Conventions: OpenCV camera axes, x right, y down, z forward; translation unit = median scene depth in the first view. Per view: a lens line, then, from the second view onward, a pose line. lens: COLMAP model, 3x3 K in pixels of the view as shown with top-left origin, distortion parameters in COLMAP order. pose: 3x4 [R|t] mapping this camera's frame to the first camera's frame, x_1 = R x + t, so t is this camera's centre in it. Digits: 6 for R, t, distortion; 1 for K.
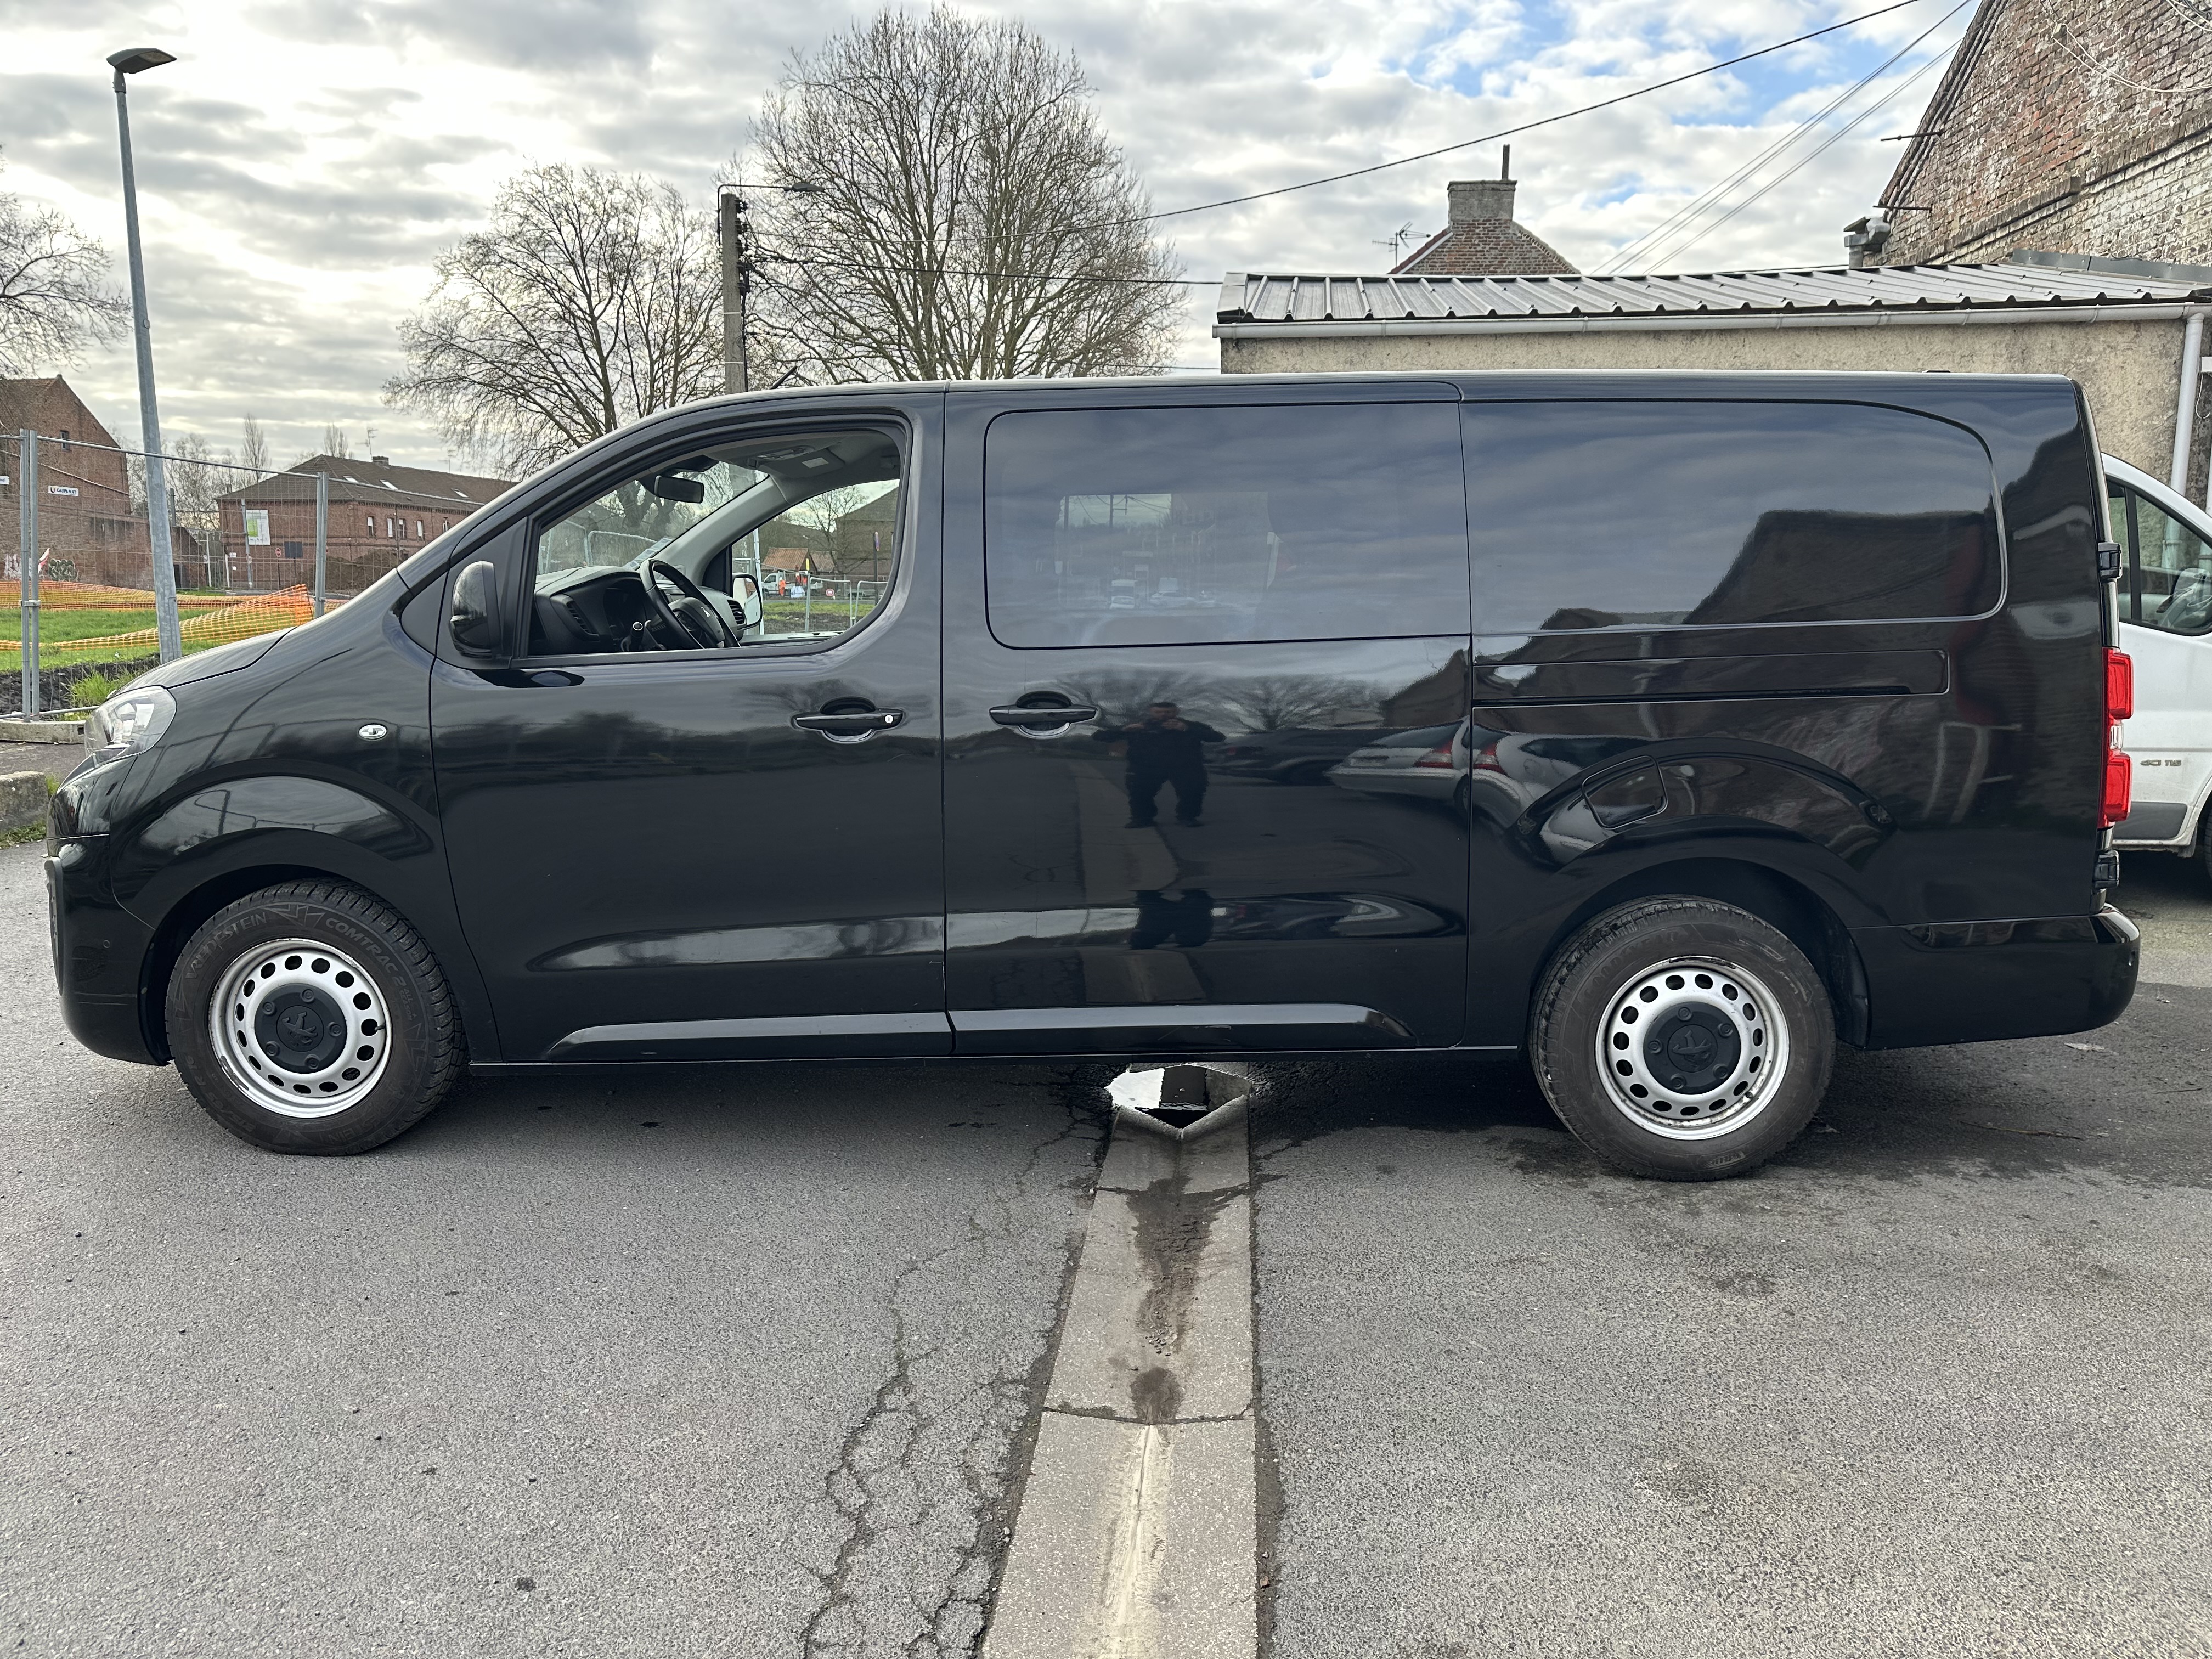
lens RADIAL K [[1566.1, 0, 1114.7], [0, 1566.1, 828.9], [0, 0, 1]] dist [0.018299, -0.020742]
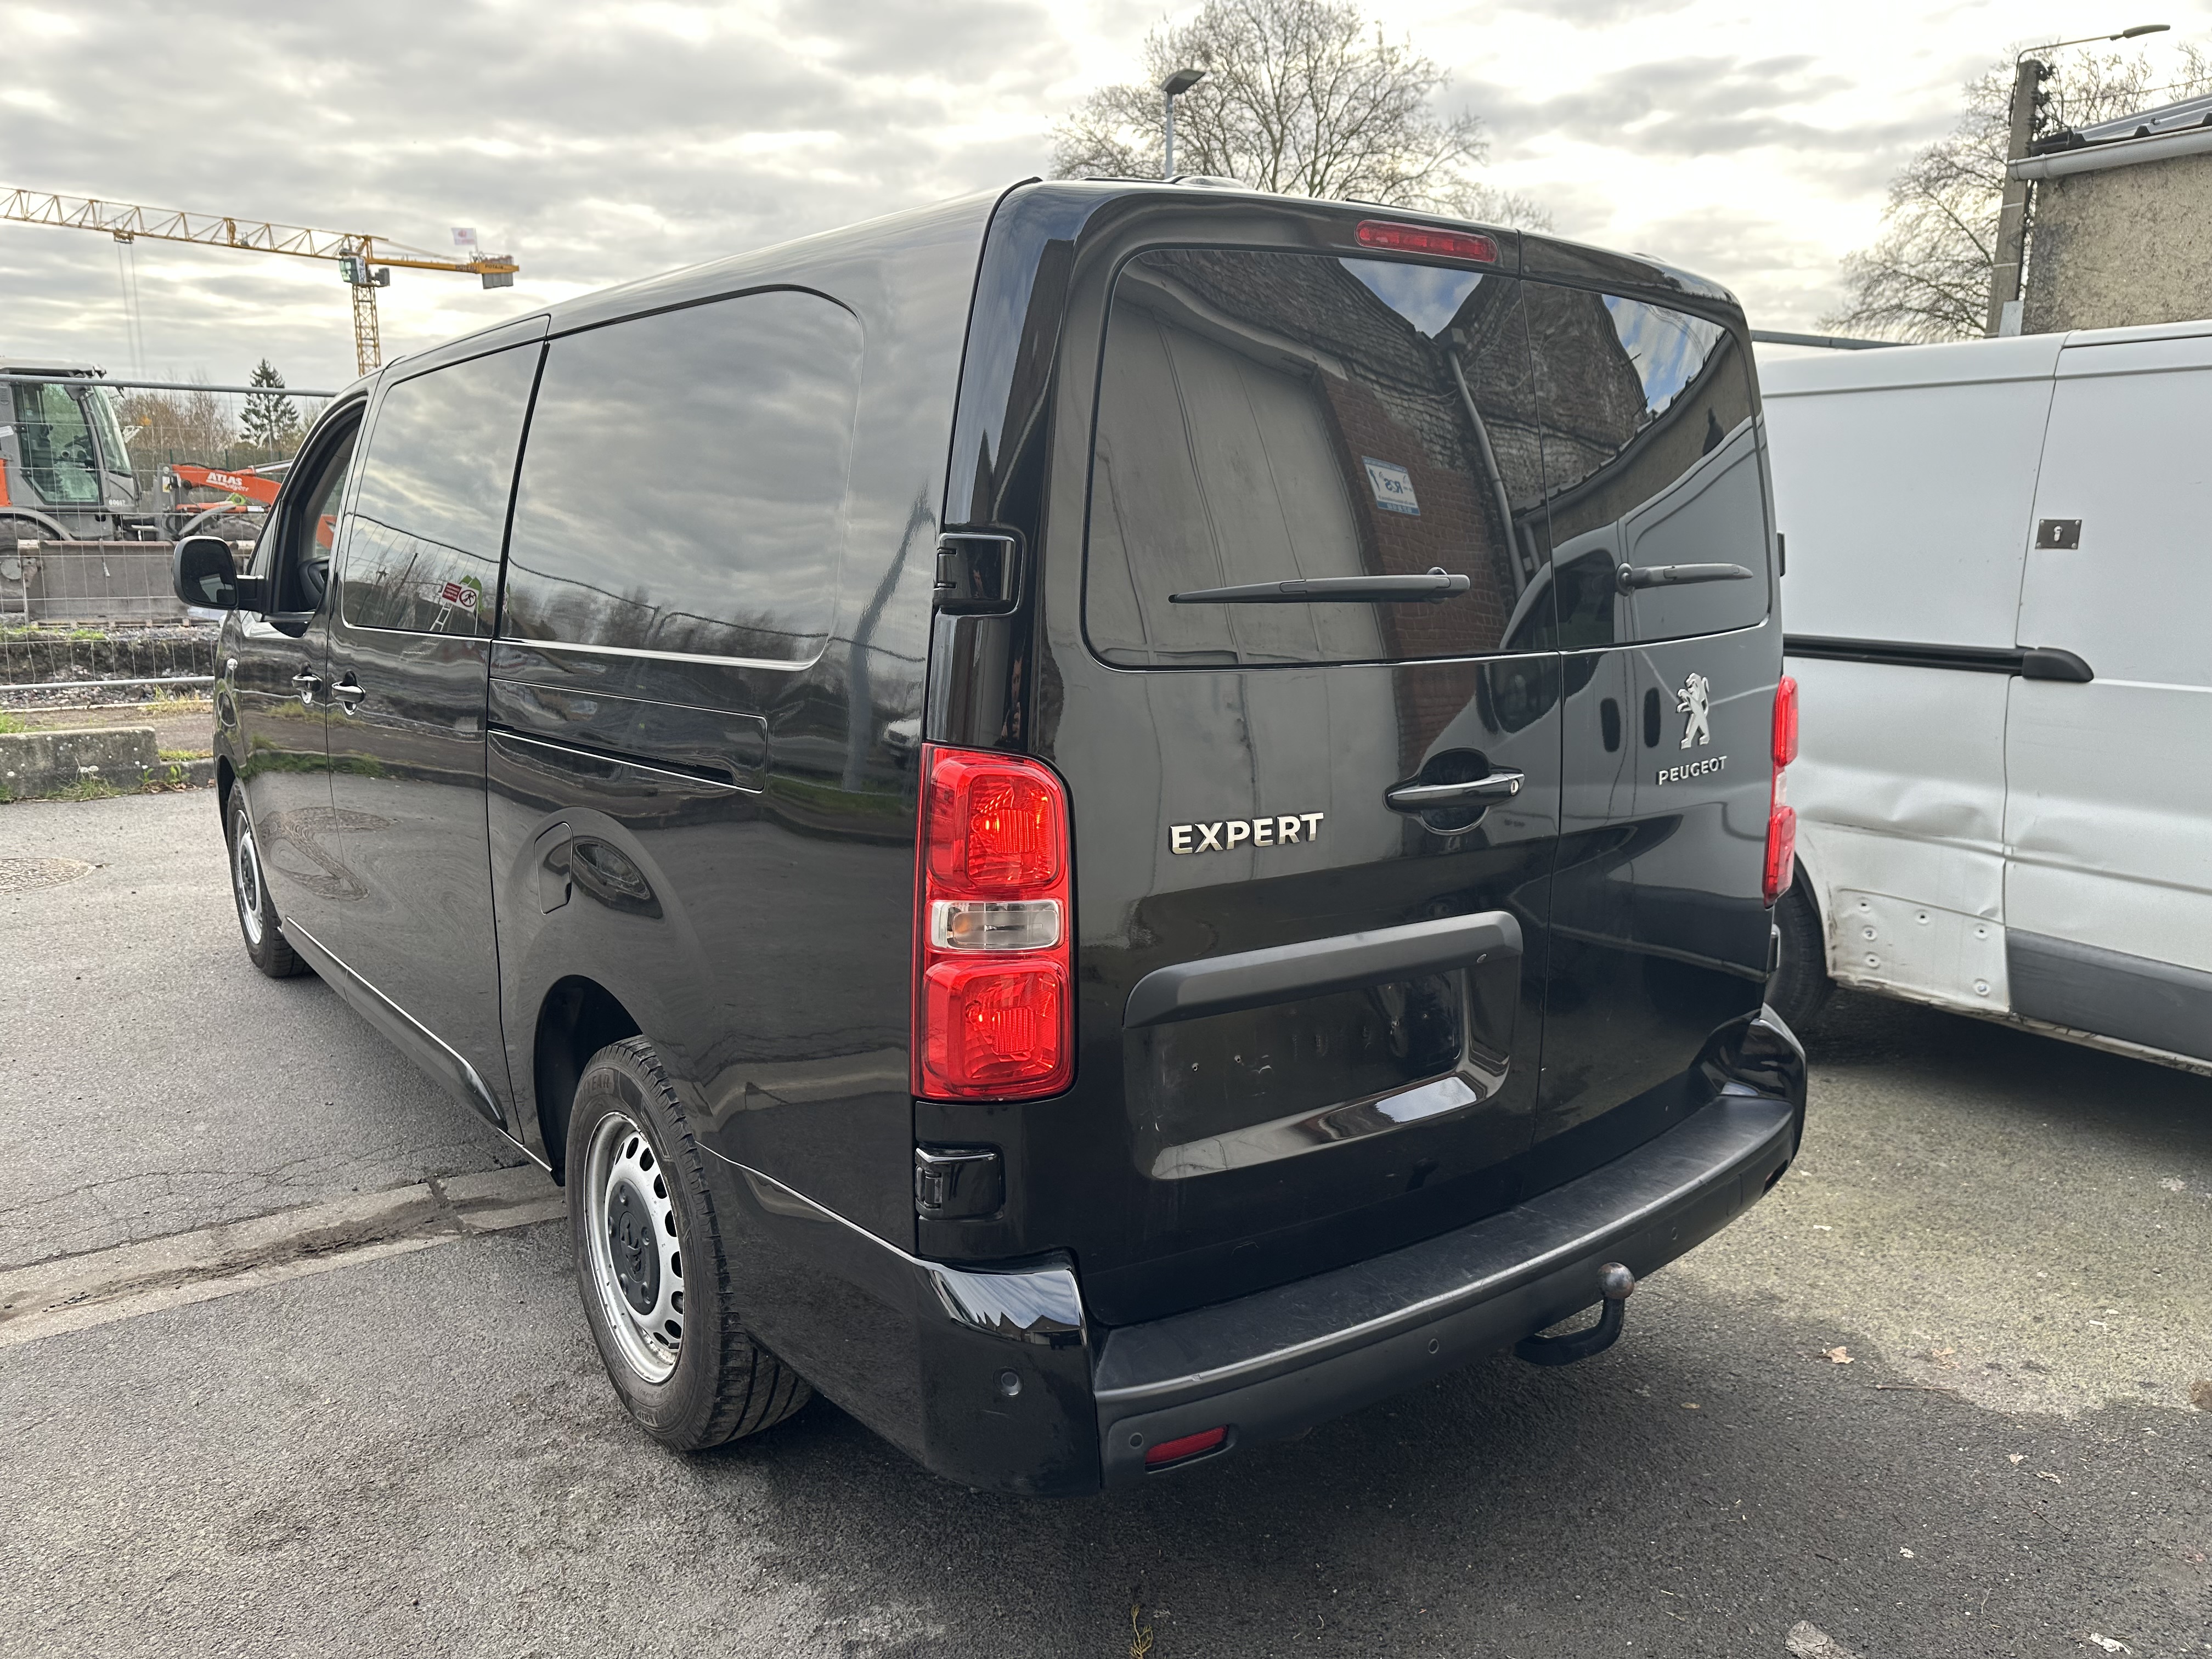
lens RADIAL K [[1566.1, 0, 1096.7], [0, 1566.1, 843.9], [0, 0, 1]] dist [0.018299, -0.020742]
pose [[0.642666, 0.151147, -0.751090, 0.125066], [-0.116973, 0.988211, 0.098777, -0.017230], [0.757165, 0.024377, 0.652769, 0.089607]]
